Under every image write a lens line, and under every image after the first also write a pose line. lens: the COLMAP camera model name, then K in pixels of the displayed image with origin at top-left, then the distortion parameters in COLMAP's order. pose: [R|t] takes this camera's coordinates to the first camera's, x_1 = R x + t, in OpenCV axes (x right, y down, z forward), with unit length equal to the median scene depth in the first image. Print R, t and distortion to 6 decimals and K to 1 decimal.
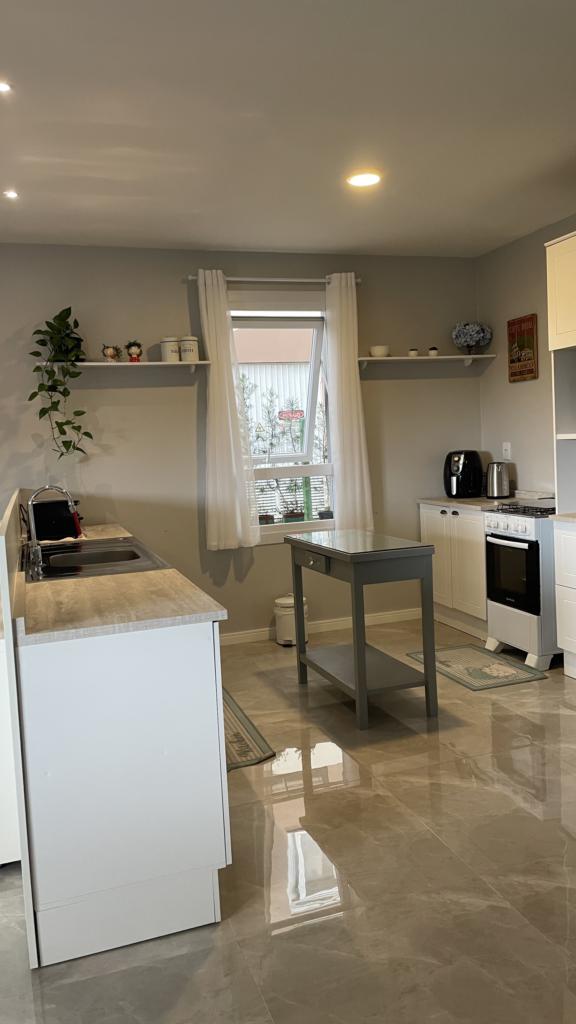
lens RADIAL K [[776.3, 0, 303.3], [0, 776.3, 510.5], [0, 0, 1]] dist [0.081376, -0.104424]
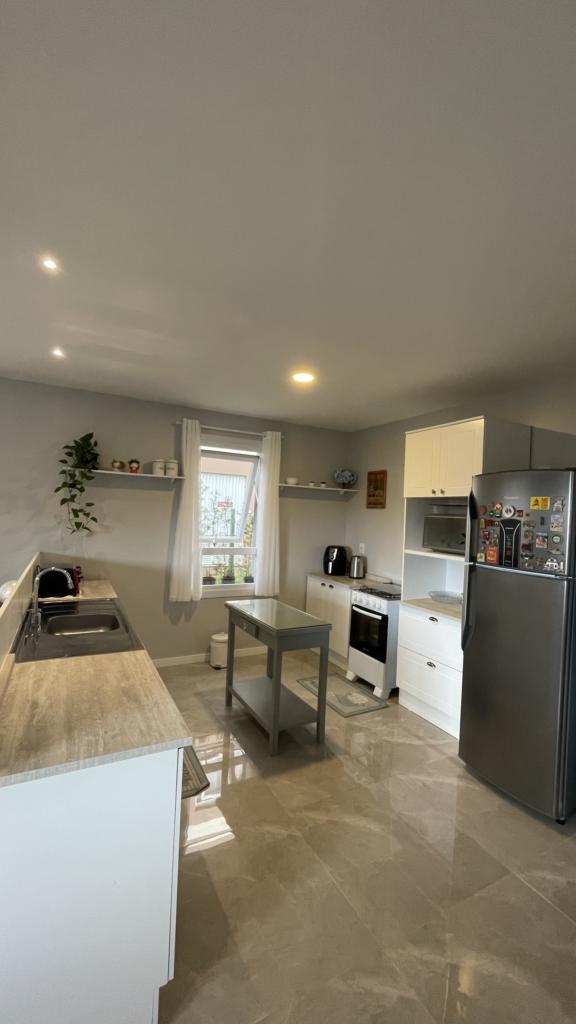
lens RADIAL K [[416.0, 0, 286.5], [0, 416.0, 515.3], [0, 0, 1]] dist [-0.005942, 0.000886]
pose [[0.984257, 0.094876, 0.149117, -0.039891], [-0.081846, 0.992461, -0.091229, -0.062642], [-0.156649, 0.077588, 0.984602, 0.182984]]
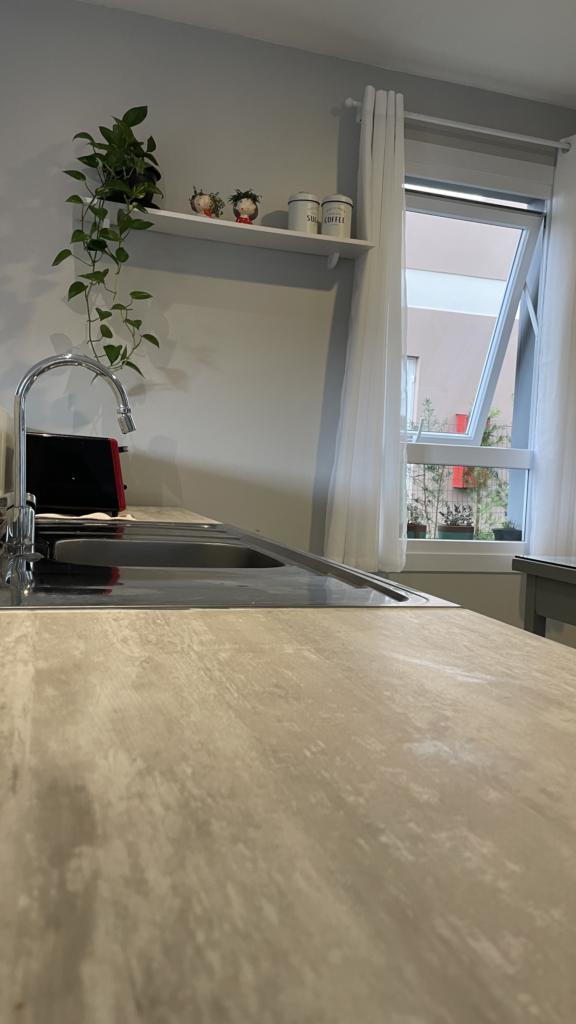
lens RADIAL K [[776.3, 0, 300.6], [0, 776.3, 511.1], [0, 0, 1]] dist [0.081376, -0.104424]
pose [[0.994438, 0.102353, -0.024839, -0.142467], [-0.103332, 0.993760, -0.041999, 0.036392], [0.020385, 0.044332, 0.998809, 0.449461]]
